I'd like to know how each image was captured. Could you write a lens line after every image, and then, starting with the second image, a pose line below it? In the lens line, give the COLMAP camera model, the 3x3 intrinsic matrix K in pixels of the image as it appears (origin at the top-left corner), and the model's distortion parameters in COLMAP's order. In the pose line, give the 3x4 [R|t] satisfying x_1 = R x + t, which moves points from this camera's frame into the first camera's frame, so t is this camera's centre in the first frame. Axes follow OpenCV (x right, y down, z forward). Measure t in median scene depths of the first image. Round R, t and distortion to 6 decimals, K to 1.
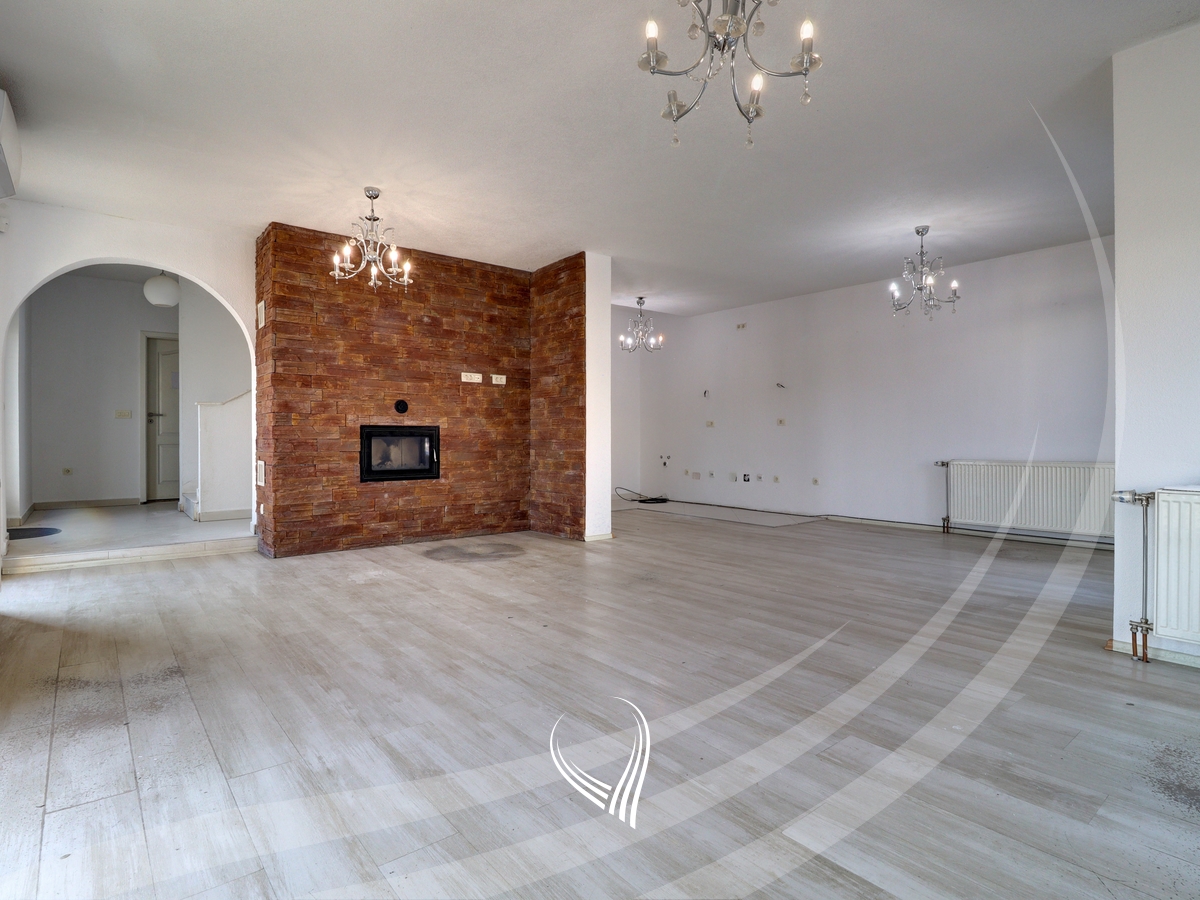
lens RADIAL K [[647.7, 0, 600.3], [0, 647.7, 442.8], [0, 0, 1]] dist [-0.022001, -0.000988]
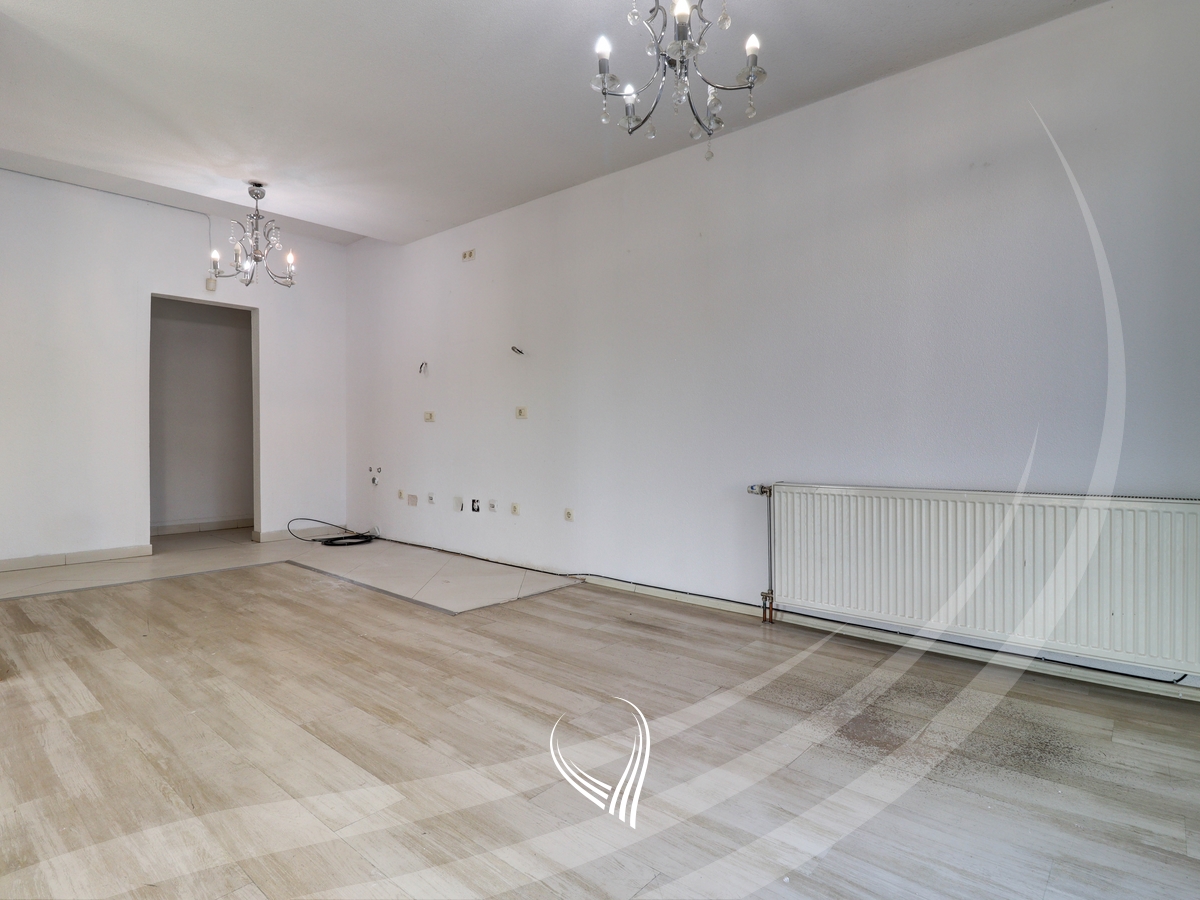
lens RADIAL K [[647.7, 0, 600.6], [0, 647.7, 449.9], [0, 0, 1]] dist [-0.022001, -0.000988]
pose [[0.986267, -0.003253, 0.165126, 0.387407], [0.001526, 0.999943, 0.010580, -0.006602], [-0.165151, -0.010182, 0.986216, 0.618255]]
